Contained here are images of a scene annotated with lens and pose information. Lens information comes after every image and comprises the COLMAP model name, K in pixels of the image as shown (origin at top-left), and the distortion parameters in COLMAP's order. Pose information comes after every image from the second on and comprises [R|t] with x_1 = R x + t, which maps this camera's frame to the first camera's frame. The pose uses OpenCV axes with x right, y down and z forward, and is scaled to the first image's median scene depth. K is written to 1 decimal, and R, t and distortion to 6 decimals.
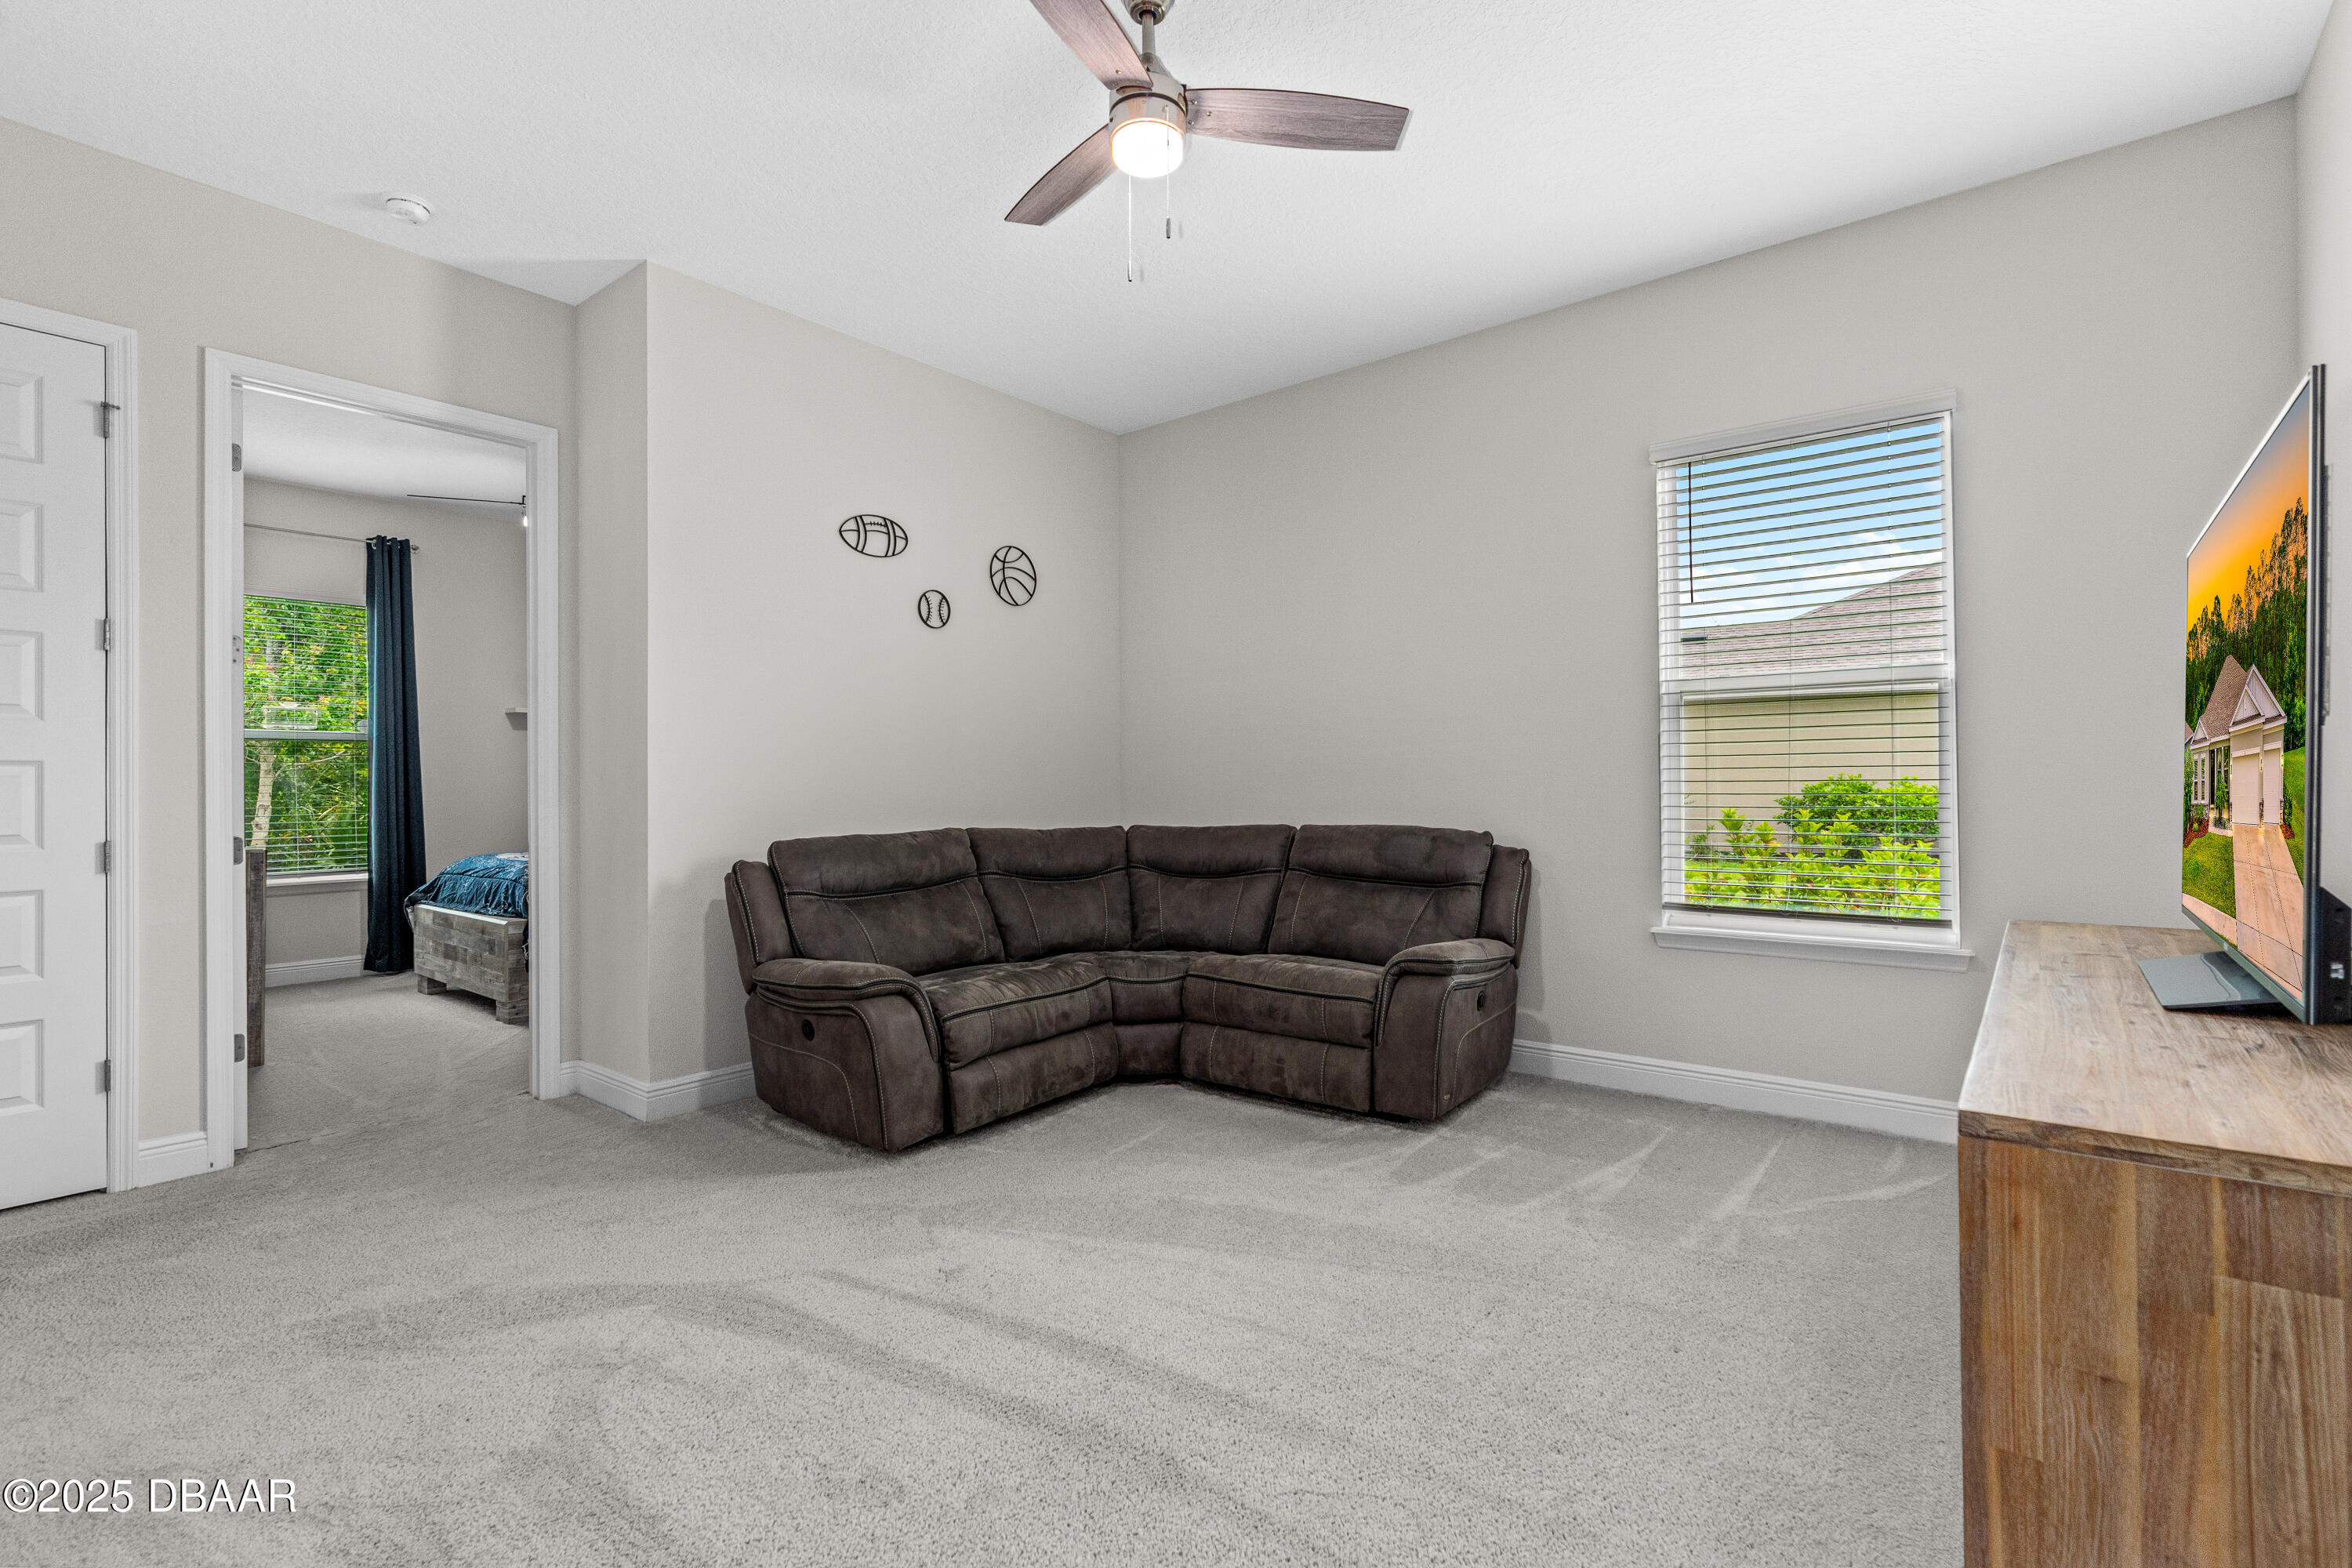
lens RADIAL K [[1106.4, 0, 1121.7], [0, 1106.4, 775.7], [0, 0, 1]] dist [-0.000754, 0.000284]
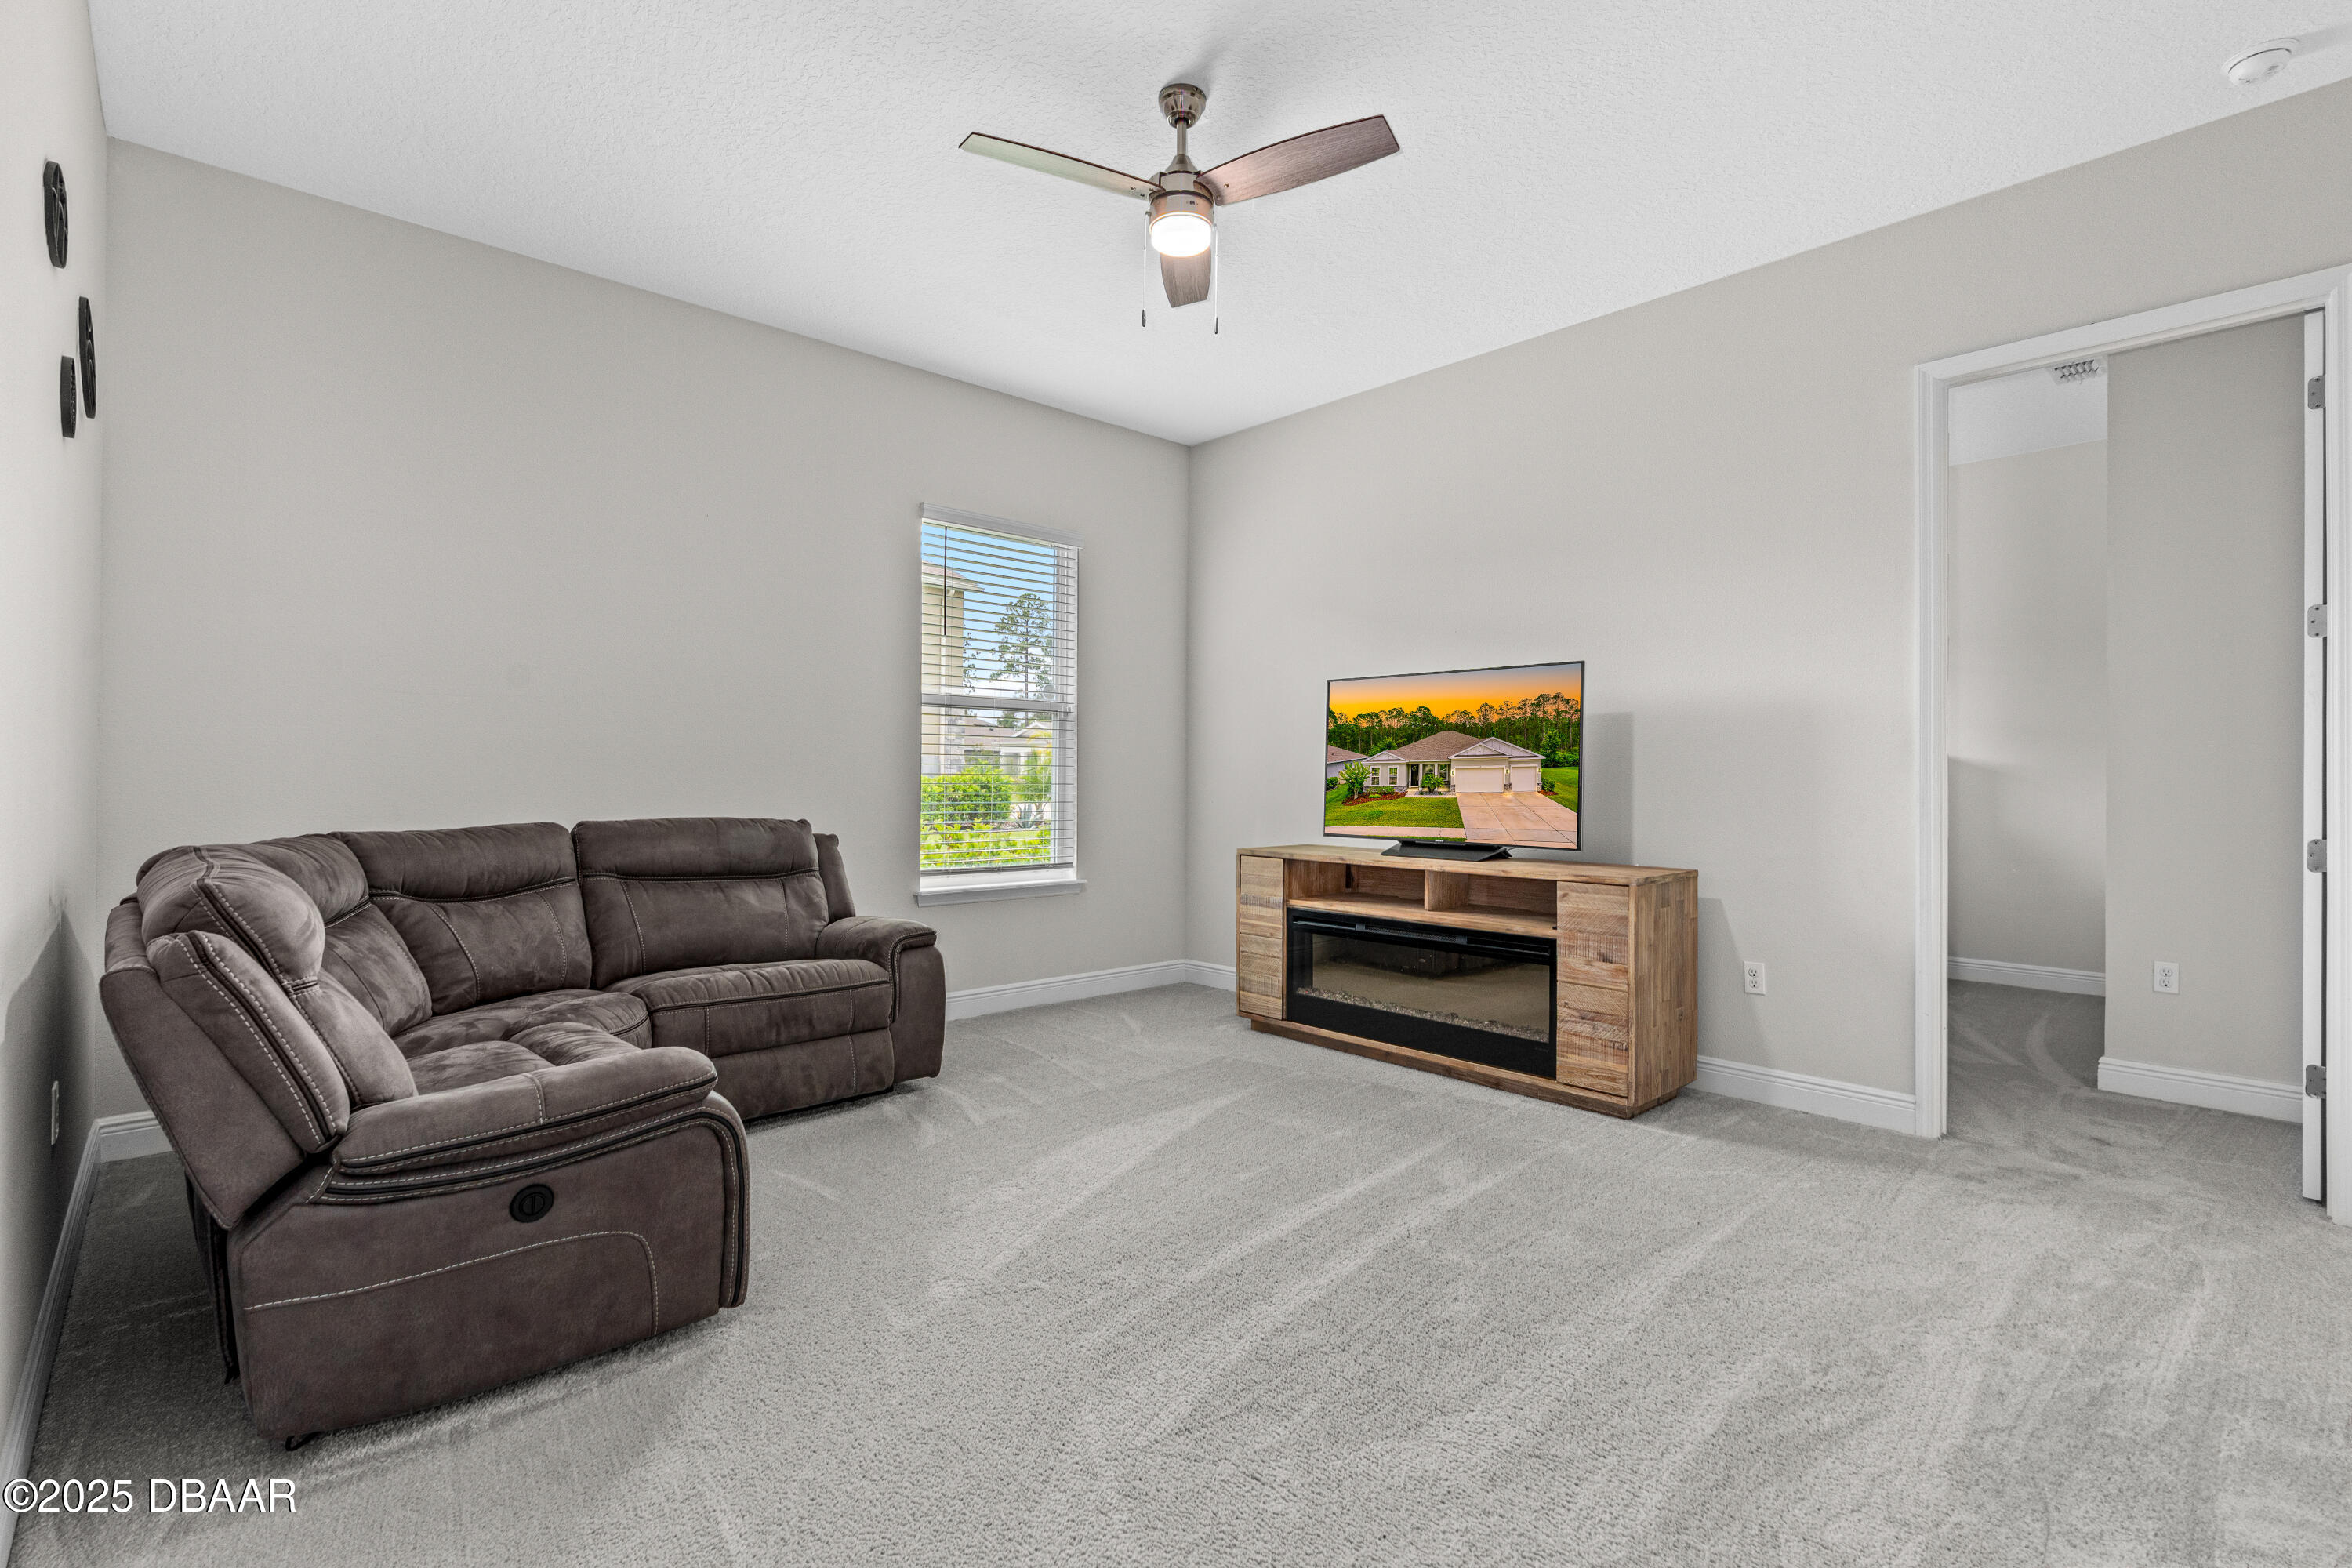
lens RADIAL K [[1106.4, 0, 1160.7], [0, 1106.4, 791.8], [0, 0, 1]] dist [-0.000754, 0.000284]
pose [[0.130907, 0.002678, 0.991391, -0.765814], [-0.012245, 0.999924, -0.001084, 0.024761], [-0.991319, -0.011998, 0.130930, 0.611524]]
